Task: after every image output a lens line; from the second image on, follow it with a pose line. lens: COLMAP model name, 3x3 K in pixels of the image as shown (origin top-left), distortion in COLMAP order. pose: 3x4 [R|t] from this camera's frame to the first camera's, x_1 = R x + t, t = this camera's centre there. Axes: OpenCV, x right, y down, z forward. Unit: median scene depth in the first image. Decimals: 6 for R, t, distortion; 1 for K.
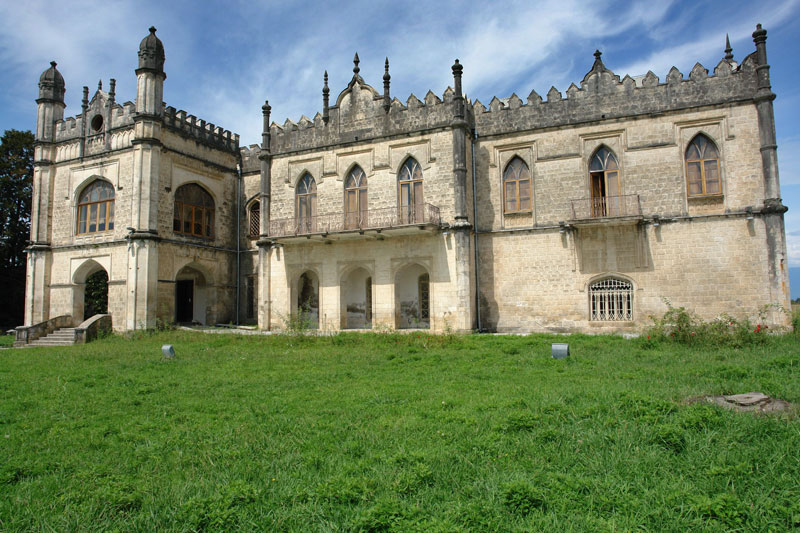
lens RADIAL K [[578.7, 0, 371.8], [0, 578.7, 267.2], [0, 0, 1]] dist [-0.074198, 0.003661]
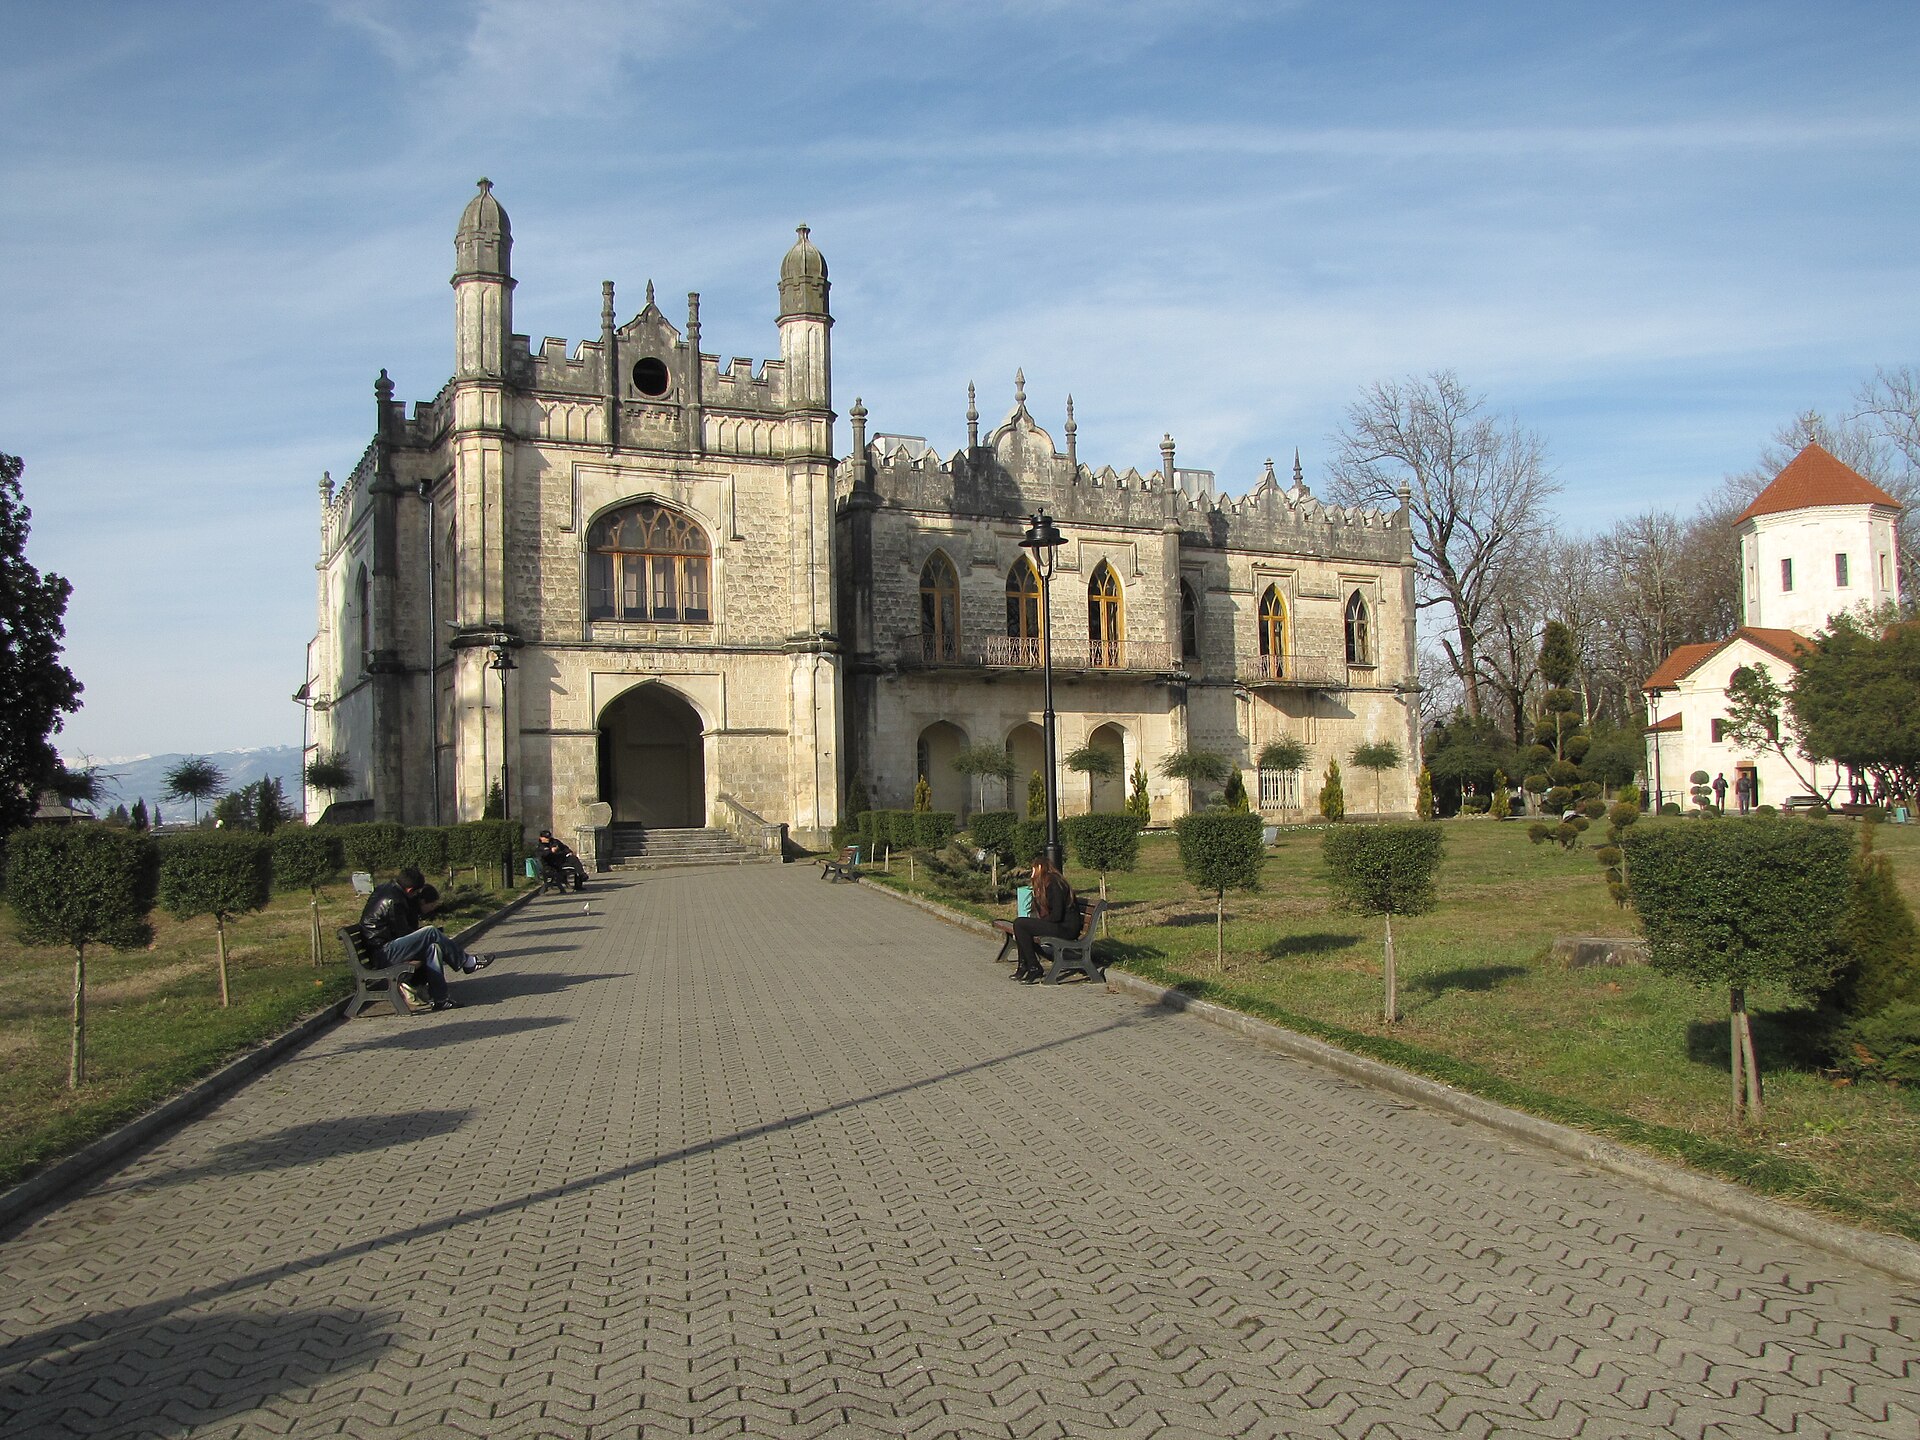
lens RADIAL K [[1647.2, 0, 960.8], [0, 1647.2, 772.0], [0, 0, 1]] dist [-0.165120, 0.001420]
pose [[0.574657, 0.018866, 0.818177, -1.505457], [-0.056905, 0.998236, 0.016950, 0.025395], [-0.816414, -0.056299, 0.574716, 0.043720]]
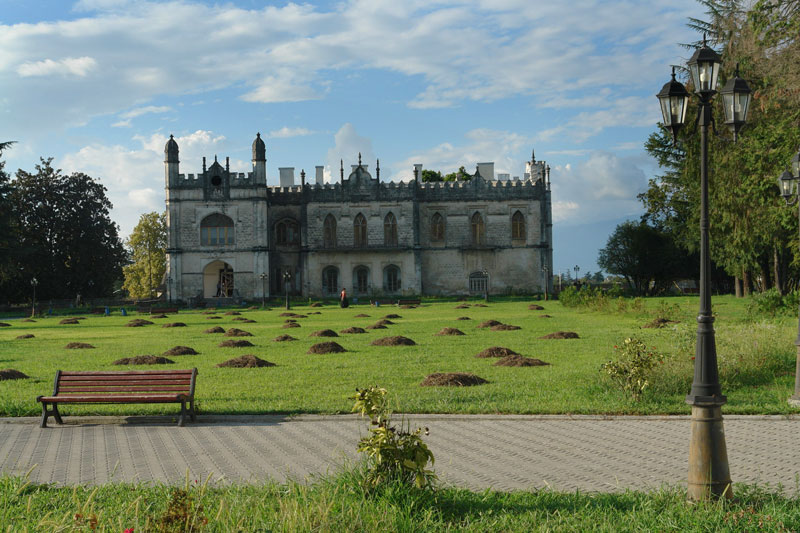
lens RADIAL K [[1626.7, 0, 400.0], [0, 1626.7, 266.5], [0, 0, 1]] dist [0.024706, 0.085121]
pose [[0.906644, 0.004128, 0.421875, -2.253345], [-0.026280, 0.998563, 0.046708, -0.259282], [-0.421076, -0.053434, 0.905450, -4.094708]]
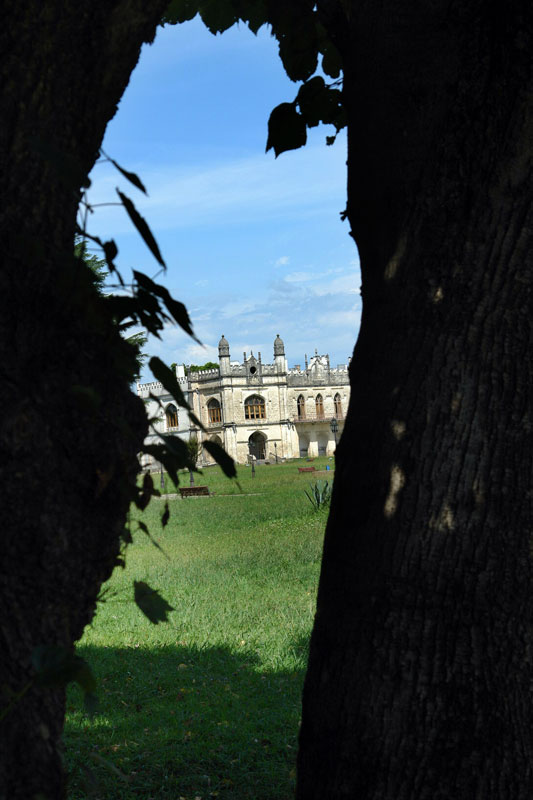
lens RADIAL K [[1626.7, 0, 266.5], [0, 1626.7, 400.0], [0, 0, 1]] dist [0.024706, 0.085121]
pose [[0.487337, 0.010483, 0.873151, -6.663616], [-0.011452, 0.999919, -0.005613, -0.108175], [-0.873139, -0.007264, 0.487418, -2.414236]]
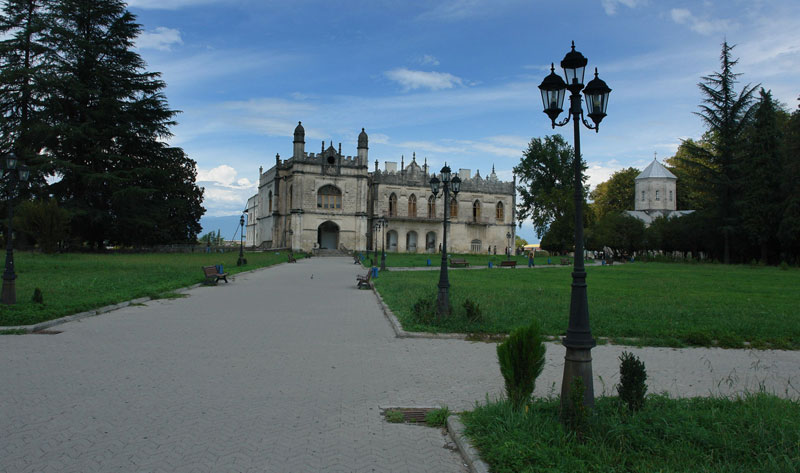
lens RADIAL K [[618.3, 0, 388.5], [0, 618.3, 237.8], [0, 0, 1]] dist [-0.060885, 0.002554]
pose [[0.665988, 0.046140, 0.744534, -2.346954], [-0.097526, 0.994904, 0.025581, -0.031697], [-0.739560, -0.089648, 0.667094, -0.931770]]
